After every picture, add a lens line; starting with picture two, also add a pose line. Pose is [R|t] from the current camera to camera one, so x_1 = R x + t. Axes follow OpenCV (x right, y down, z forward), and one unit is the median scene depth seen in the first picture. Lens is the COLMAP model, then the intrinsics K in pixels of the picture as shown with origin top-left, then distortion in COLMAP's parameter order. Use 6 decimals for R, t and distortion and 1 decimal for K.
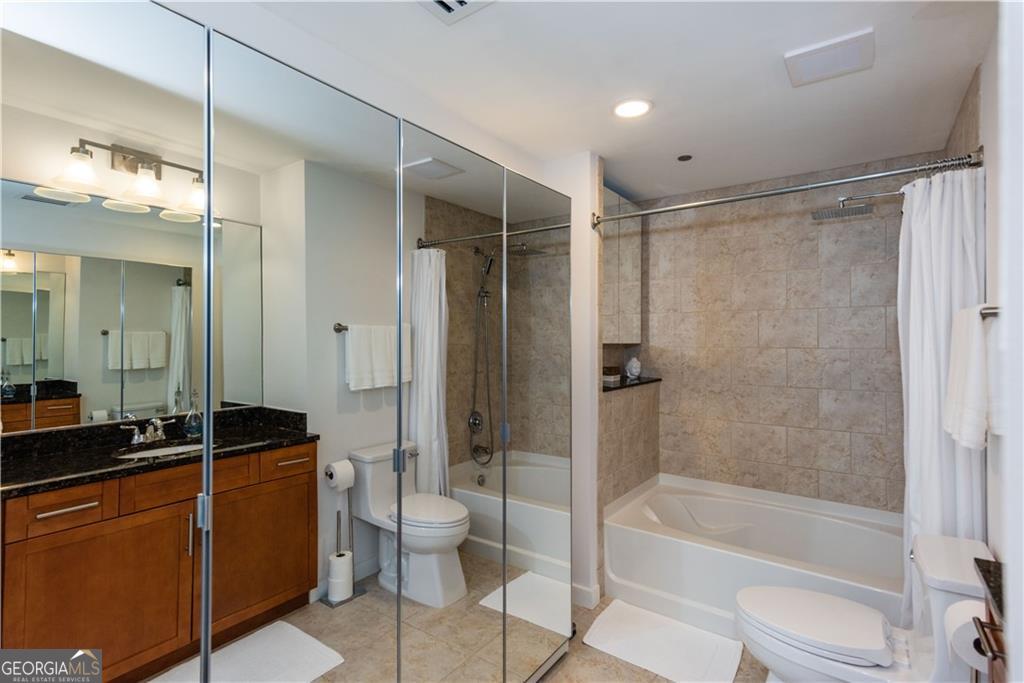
lens RADIAL K [[500.6, 0, 513.5], [0, 500.6, 337.0], [0, 0, 1]] dist [0.023283, -0.002745]
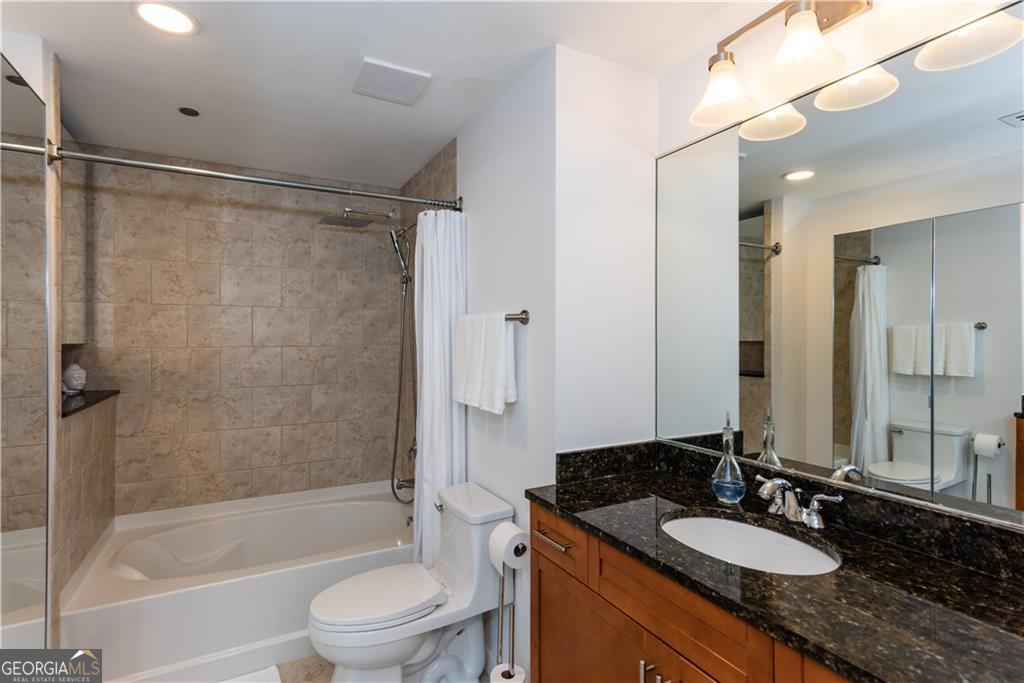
lens RADIAL K [[500.6, 0, 512.5], [0, 500.6, 341.8], [0, 0, 1]] dist [0.023283, -0.002745]
pose [[0.444802, -0.007693, 0.895596, -0.139968], [-0.002234, 0.999950, 0.009698, 0.002126], [-0.895626, -0.006314, 0.444763, 0.157465]]
